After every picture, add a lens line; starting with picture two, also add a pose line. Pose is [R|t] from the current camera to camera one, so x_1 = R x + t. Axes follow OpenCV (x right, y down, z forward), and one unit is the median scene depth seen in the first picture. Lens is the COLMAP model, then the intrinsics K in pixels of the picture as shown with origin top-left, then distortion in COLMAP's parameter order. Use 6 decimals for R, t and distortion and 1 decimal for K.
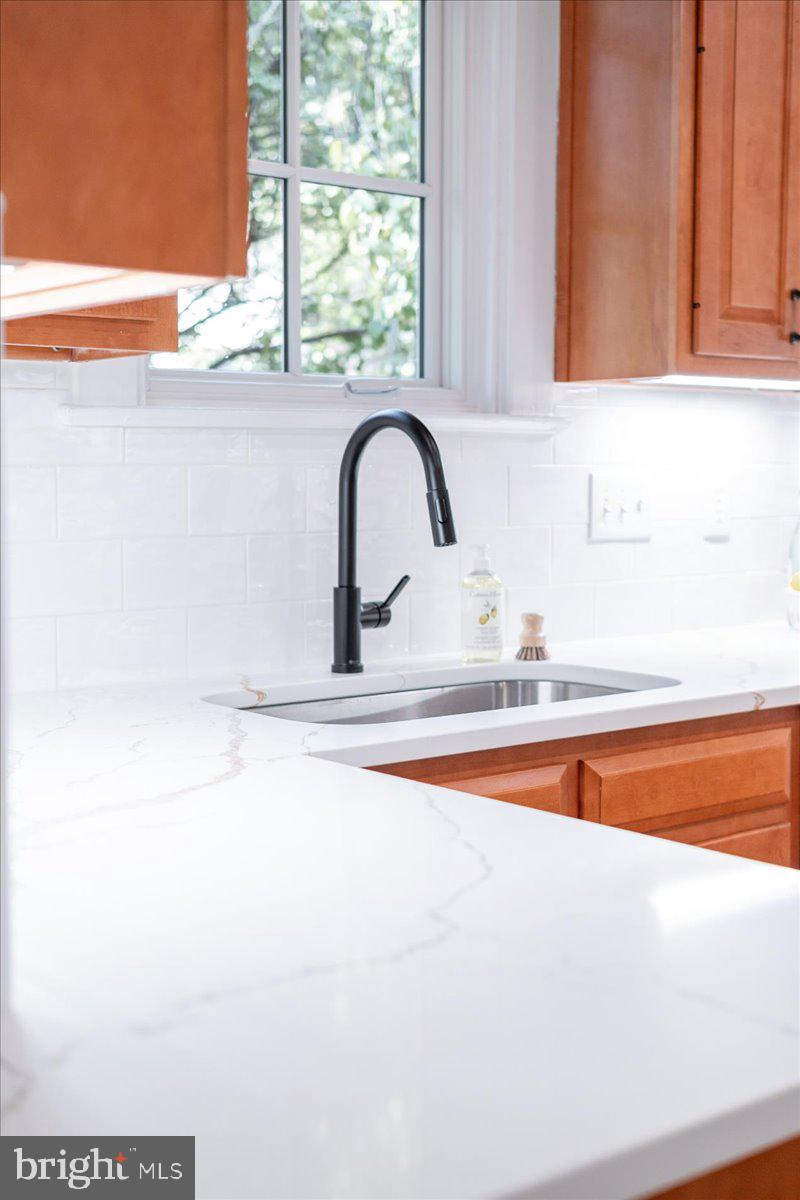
lens RADIAL K [[1627.6, 0, 399.8], [0, 1627.6, 597.3], [0, 0, 1]] dist [0.026650, 0.000000]
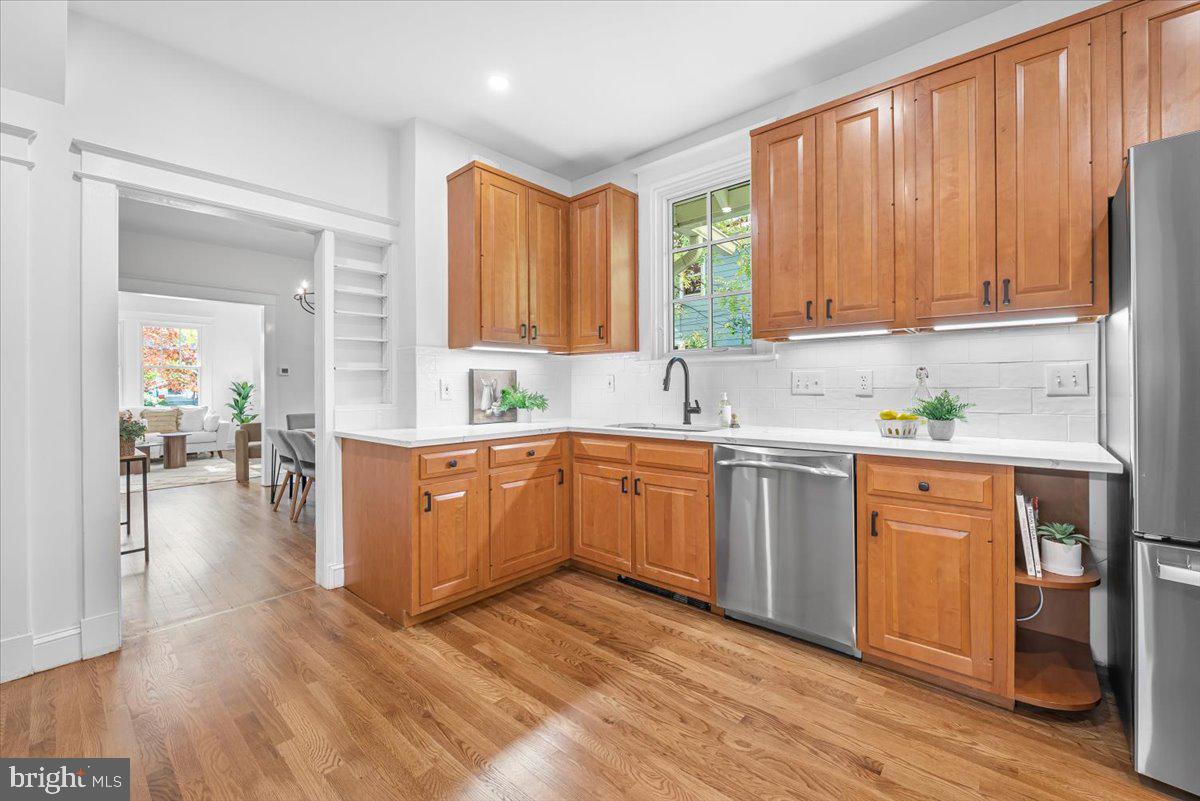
lens RADIAL K [[484.6, 0, 598.8], [0, 484.6, 389.4], [0, 0, 1]] dist [-0.000983, -0.000242]
pose [[0.150405, 0.004370, -0.988615, 1.077840], [-0.075368, 0.997131, -0.007059, -0.013205], [0.985747, 0.075572, 0.150303, 0.606122]]
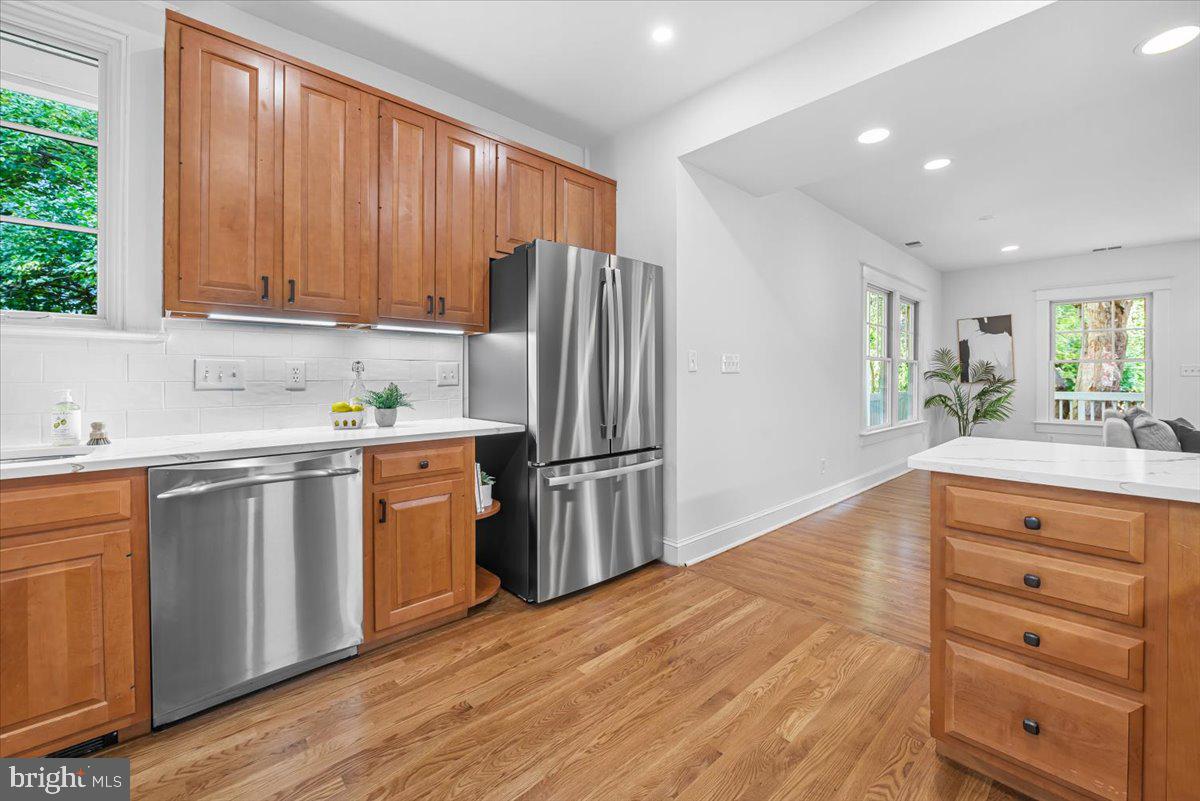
lens RADIAL K [[484.6, 0, 624.1], [0, 484.6, 380.7], [0, 0, 1]] dist [-0.000983, -0.000242]
pose [[0.998323, -0.001055, 0.057881, 0.757627], [0.005246, 0.997369, -0.072296, 0.005059], [-0.057653, 0.072478, 0.995702, 0.351048]]
